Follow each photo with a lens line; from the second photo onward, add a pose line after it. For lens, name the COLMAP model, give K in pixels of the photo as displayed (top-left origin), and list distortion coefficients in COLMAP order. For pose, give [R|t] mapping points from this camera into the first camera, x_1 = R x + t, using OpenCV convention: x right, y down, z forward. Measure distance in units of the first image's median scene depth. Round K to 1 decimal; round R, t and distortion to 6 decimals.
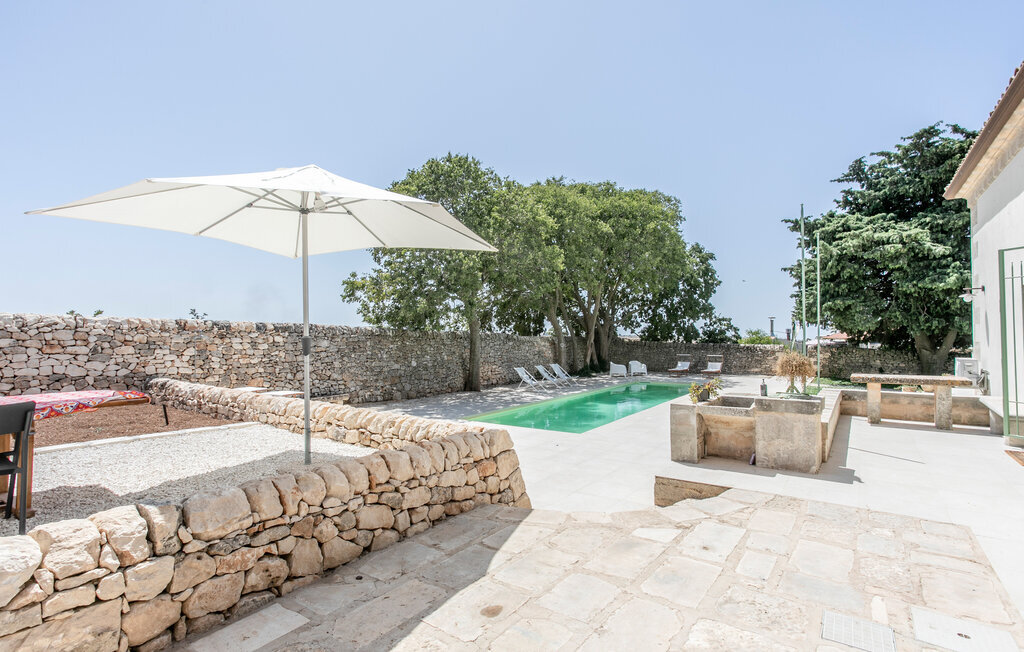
lens RADIAL K [[504.4, 0, 510.9], [0, 504.4, 324.5], [0, 0, 1]] dist [-0.052765, 0.036220]
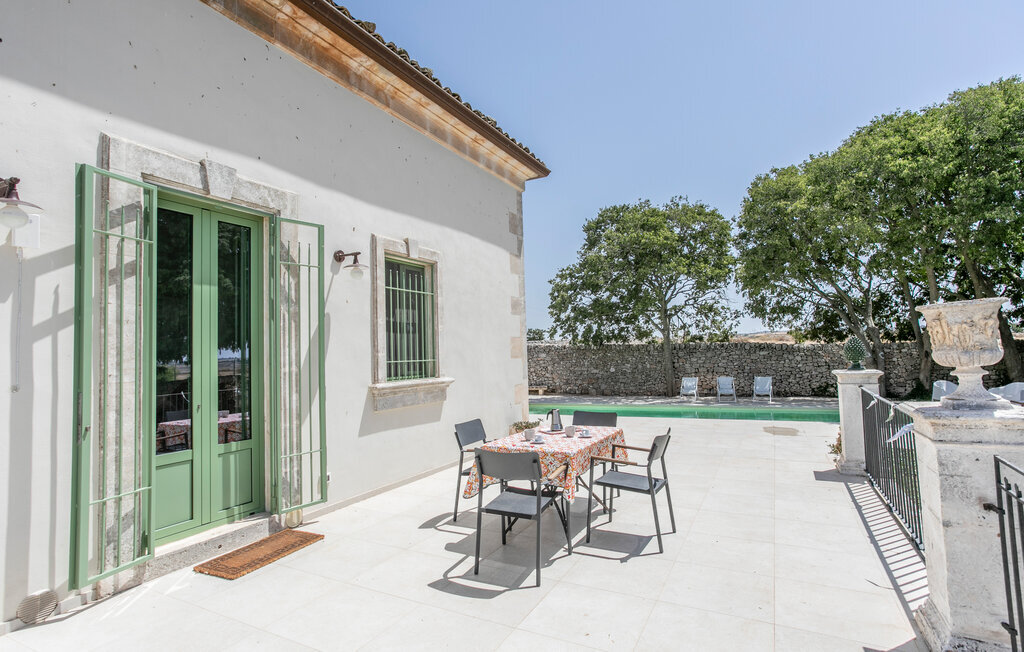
lens RADIAL K [[514.9, 0, 512.0], [0, 514.9, 326.0], [0, 0, 1]] dist [-0.053275, 0.040181]
pose [[0.138815, -0.052408, -0.988931, 0.763962], [0.048252, 0.997771, -0.046103, 0.008314], [0.989142, -0.041318, 0.141034, 0.377251]]
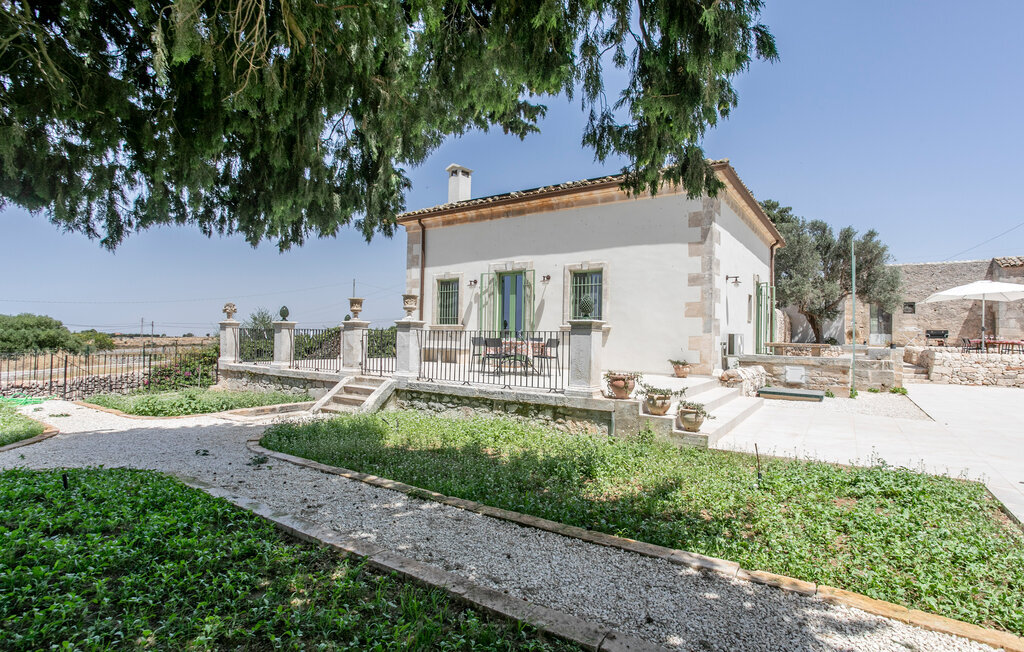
lens RADIAL K [[504.4, 0, 510.9], [0, 504.4, 324.5], [0, 0, 1]] dist [-0.052765, 0.036220]
pose [[-0.999793, -0.017489, -0.010359, 0.597183], [-0.017038, 0.998966, -0.042147, 0.043332], [0.011085, -0.041962, -0.999058, 0.893619]]
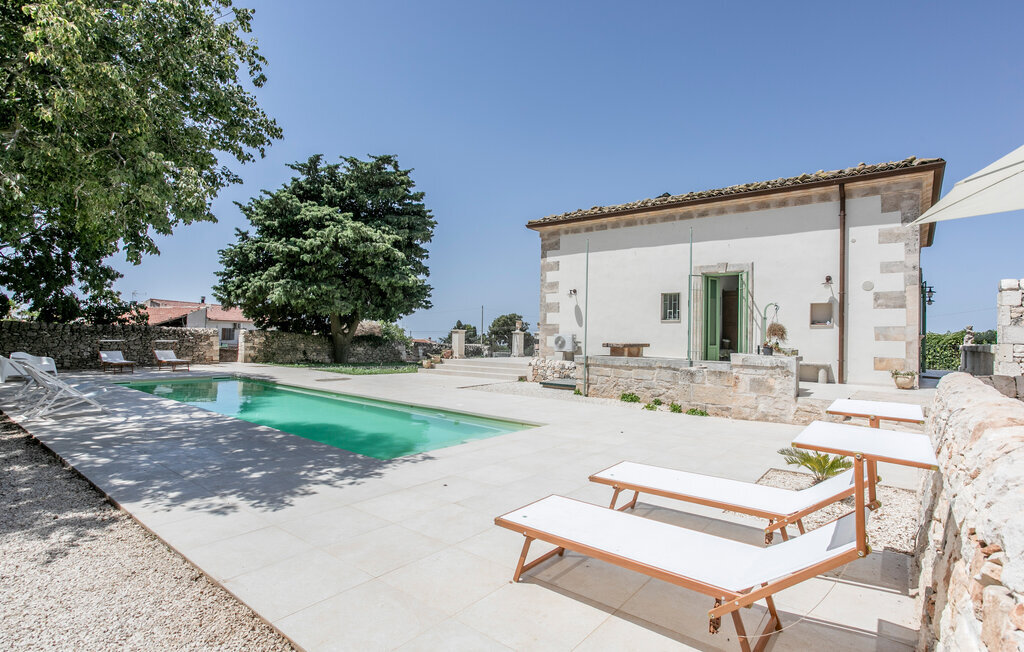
lens RADIAL K [[504.4, 0, 510.9], [0, 504.4, 324.5], [0, 0, 1]] dist [-0.052765, 0.036220]
pose [[0.072104, 0.025189, 0.997079, -0.286087], [-0.040958, 0.998913, -0.022273, 0.032616], [-0.996556, -0.039232, 0.073057, 0.427068]]
